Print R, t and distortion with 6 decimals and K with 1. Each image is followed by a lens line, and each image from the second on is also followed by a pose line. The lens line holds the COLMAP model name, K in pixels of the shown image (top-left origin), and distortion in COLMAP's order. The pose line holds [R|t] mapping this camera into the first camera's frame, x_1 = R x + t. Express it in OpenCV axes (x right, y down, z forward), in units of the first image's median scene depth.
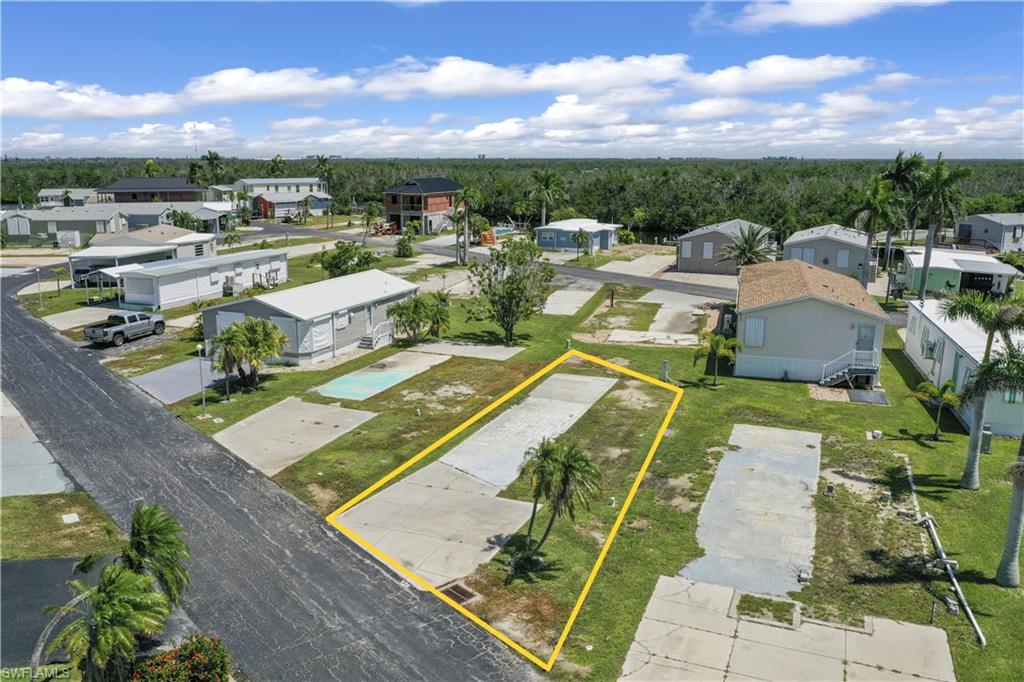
lens RADIAL K [[795.0, 0, 513.5], [0, 795.0, 316.6], [0, 0, 1]] dist [-0.002734, 0.001225]
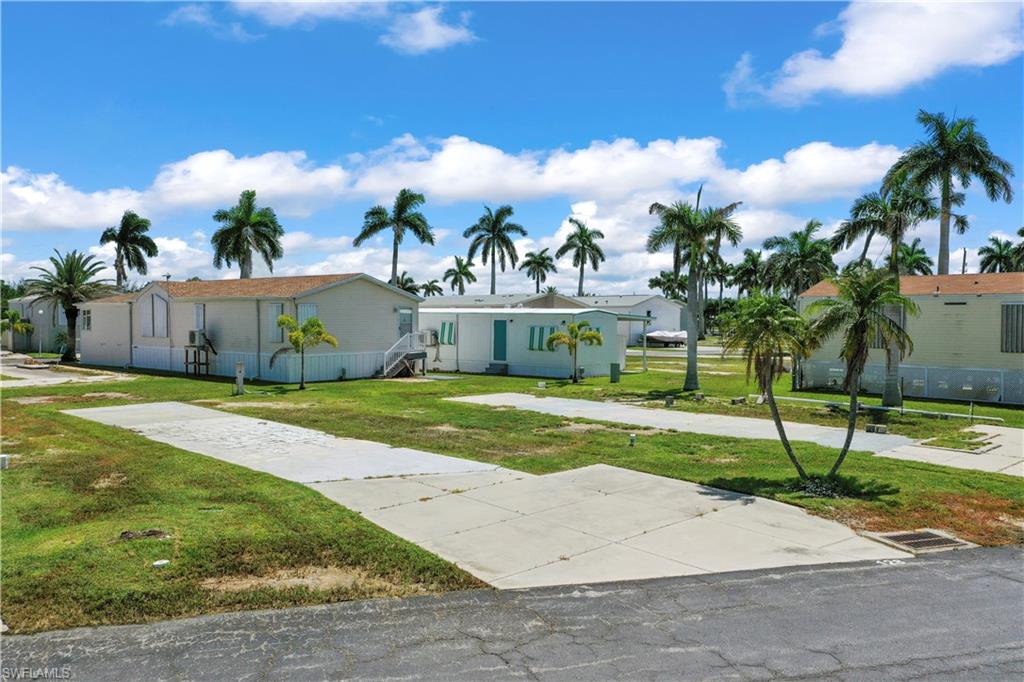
lens RADIAL K [[795.0, 0, 513.5], [0, 795.0, 316.6], [0, 0, 1]] dist [-0.002734, 0.001225]
pose [[0.418740, -0.007507, 0.908075, -0.489678], [0.166781, 0.983592, -0.068777, 0.154690], [-0.892659, 0.180249, 0.413121, 0.767544]]
